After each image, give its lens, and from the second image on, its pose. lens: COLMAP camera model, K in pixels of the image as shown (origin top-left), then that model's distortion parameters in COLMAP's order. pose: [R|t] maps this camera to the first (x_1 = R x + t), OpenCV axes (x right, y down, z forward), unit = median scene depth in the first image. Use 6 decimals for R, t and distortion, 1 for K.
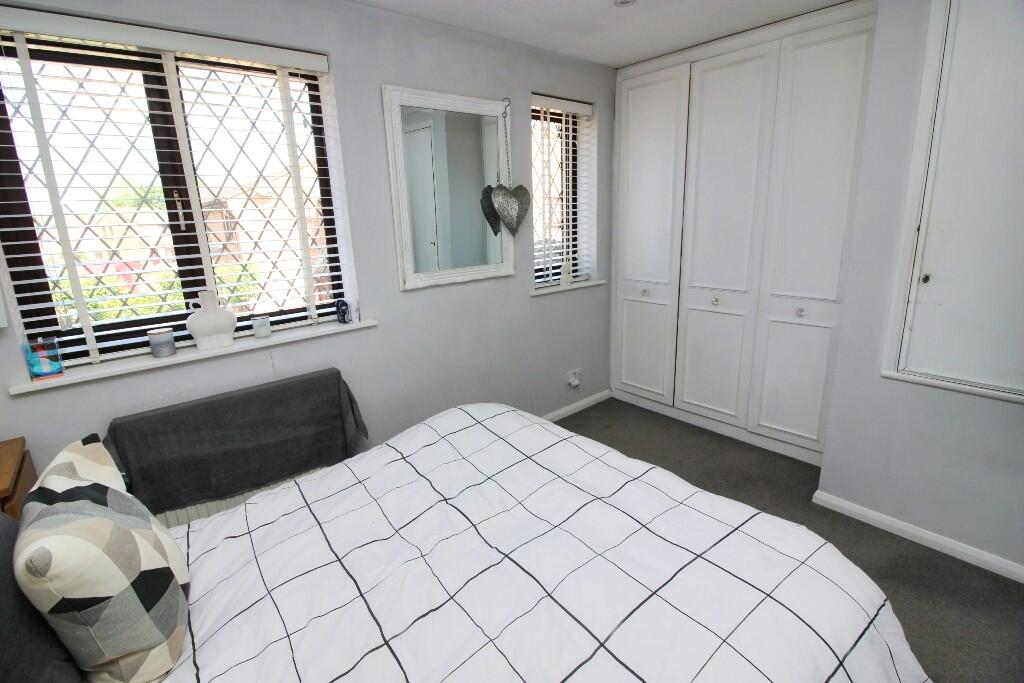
lens RADIAL K [[478.9, 0, 512.0], [0, 478.9, 341.5], [0, 0, 1]] dist [-0.022219, -0.000351]
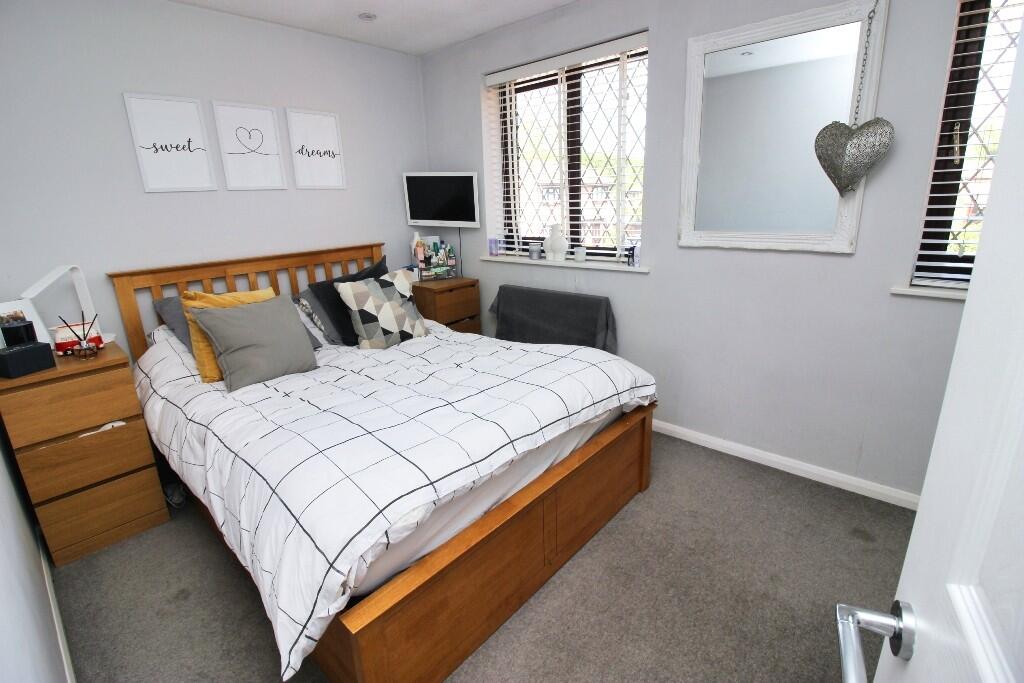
lens RADIAL K [[478.9, 0, 512.0], [0, 478.9, 341.5], [0, 0, 1]] dist [-0.022219, -0.000351]
pose [[0.133071, 0.320613, -0.937816, 0.885822], [-0.211389, 0.933640, 0.289190, -0.160751], [0.968301, 0.159762, 0.192014, 0.579124]]
